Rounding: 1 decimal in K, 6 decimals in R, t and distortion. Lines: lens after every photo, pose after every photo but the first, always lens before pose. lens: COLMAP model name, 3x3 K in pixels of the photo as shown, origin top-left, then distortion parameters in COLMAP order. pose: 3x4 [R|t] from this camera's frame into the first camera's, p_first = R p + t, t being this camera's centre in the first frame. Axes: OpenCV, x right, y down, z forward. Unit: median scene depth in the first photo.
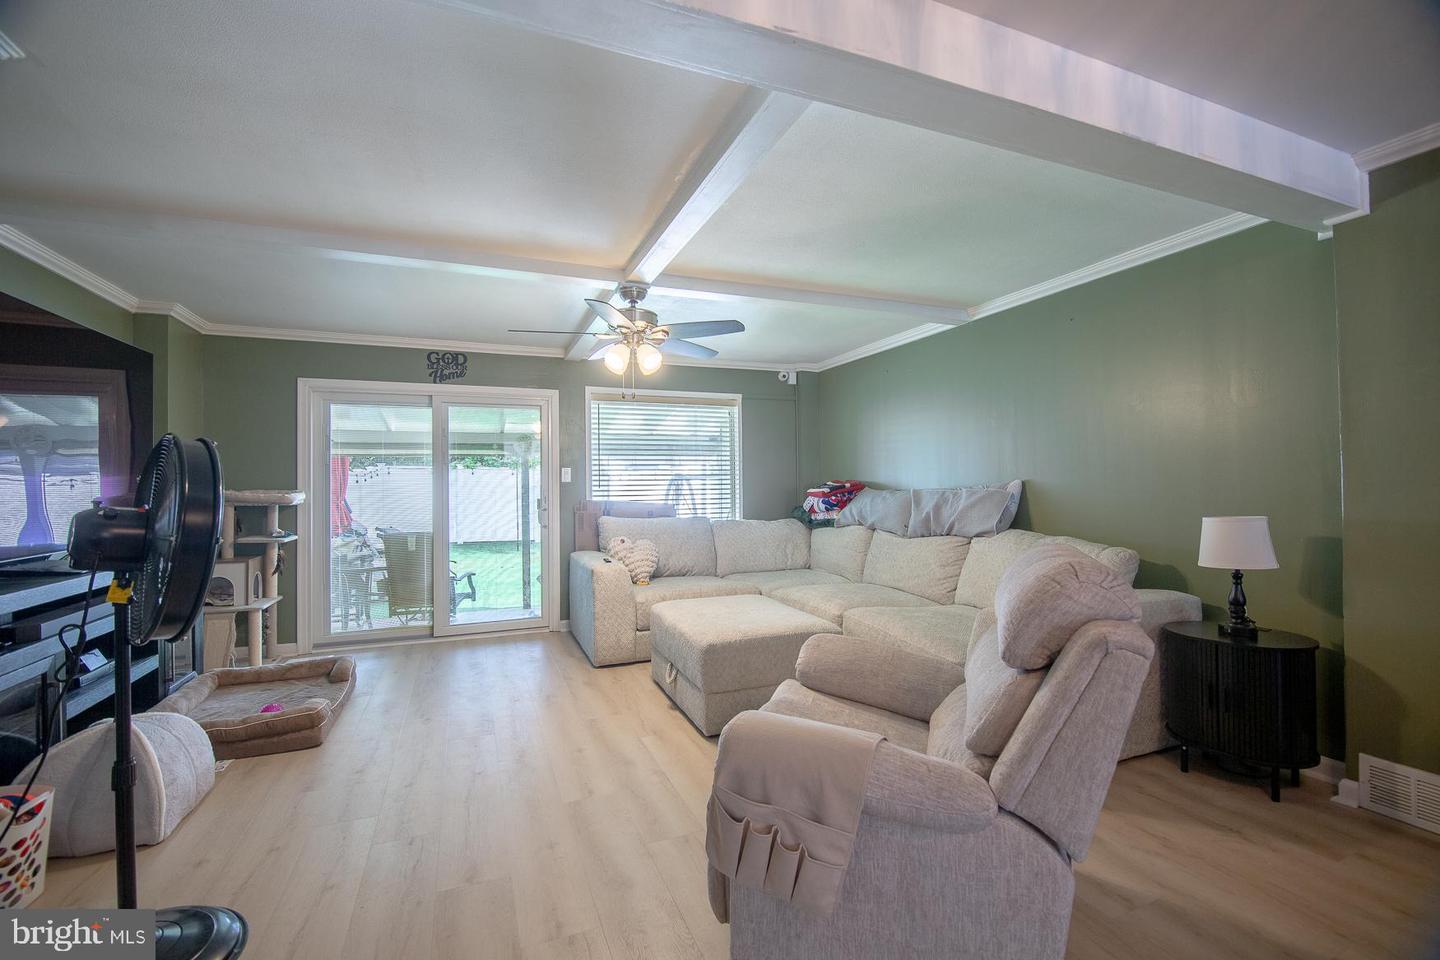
lens RADIAL K [[637.0, 0, 717.7], [0, 637.0, 472.4], [0, 0, 1]] dist [-0.007695, -0.005425]
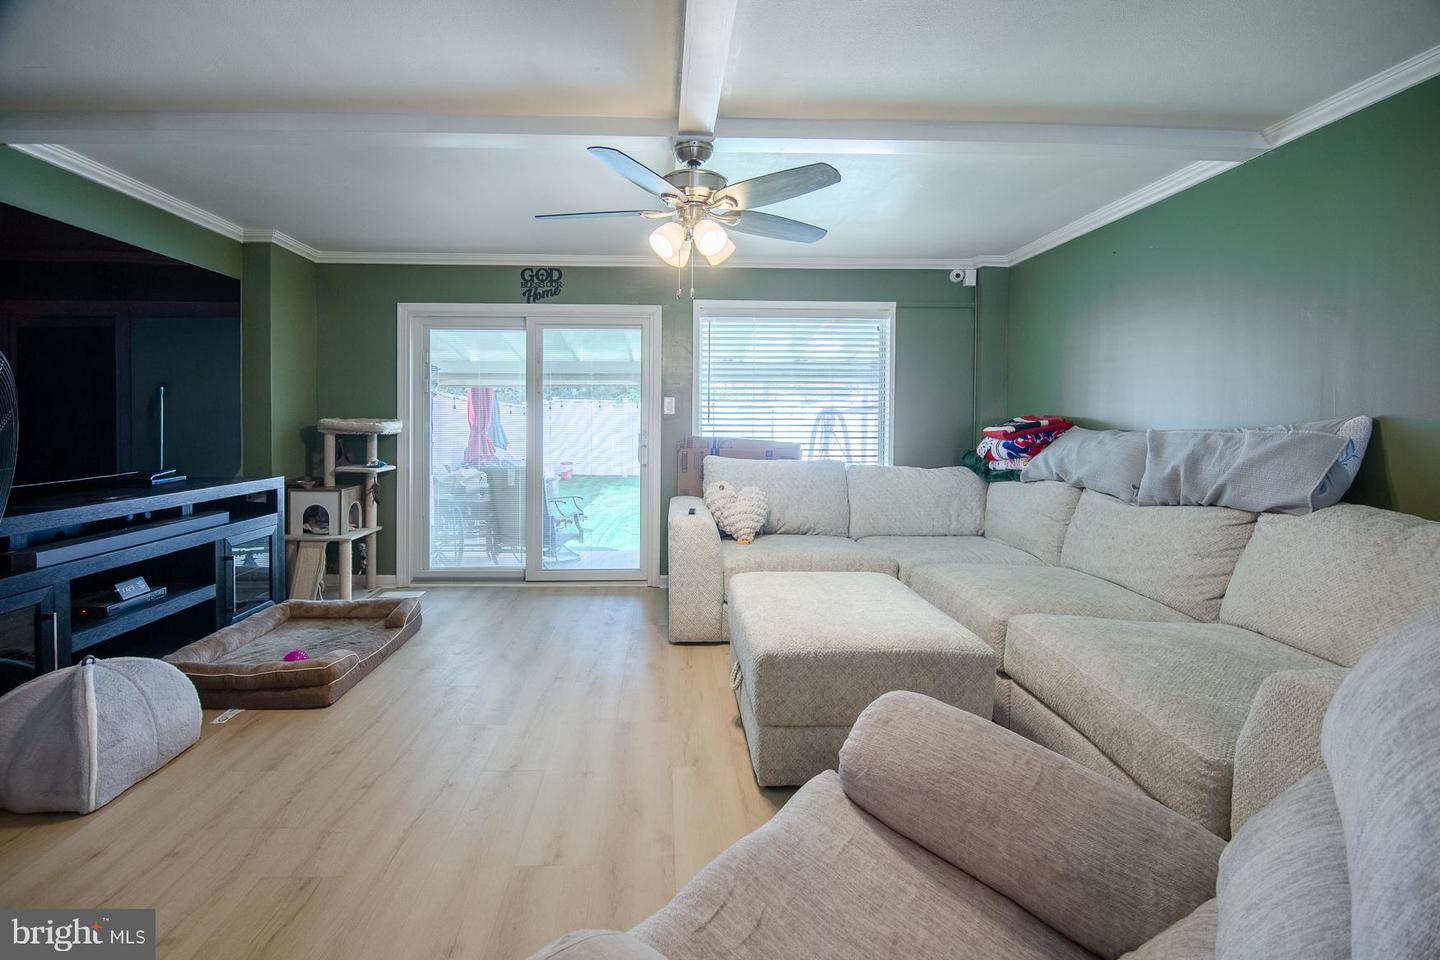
lens RADIAL K [[637.0, 0, 687.4], [0, 637.0, 438.6], [0, 0, 1]] dist [-0.007695, -0.005425]
pose [[0.936080, 0.023160, -0.351024, 0.101610], [-0.006749, 0.998829, 0.047903, 0.008432], [0.351722, -0.042472, 0.935140, 0.257108]]
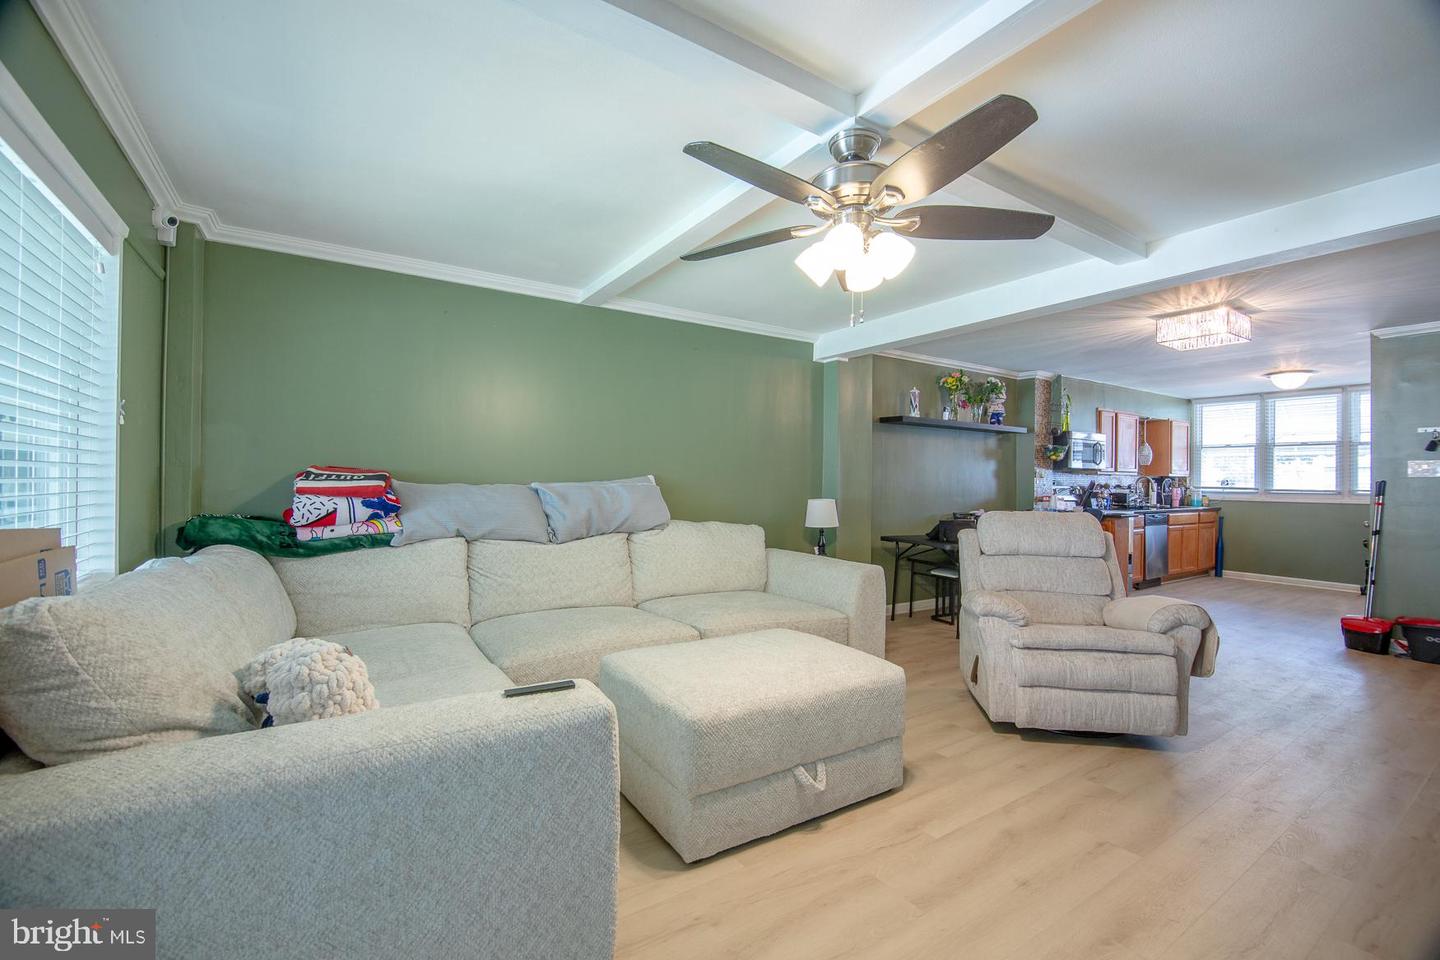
lens RADIAL K [[637.0, 0, 703.3], [0, 637.0, 475.3], [0, 0, 1]] dist [-0.007695, -0.005425]
pose [[-0.213539, 0.017960, 0.976769, -0.554436], [-0.030412, 0.999224, -0.025022, 0.032227], [-0.976461, -0.035049, -0.212827, 1.038683]]
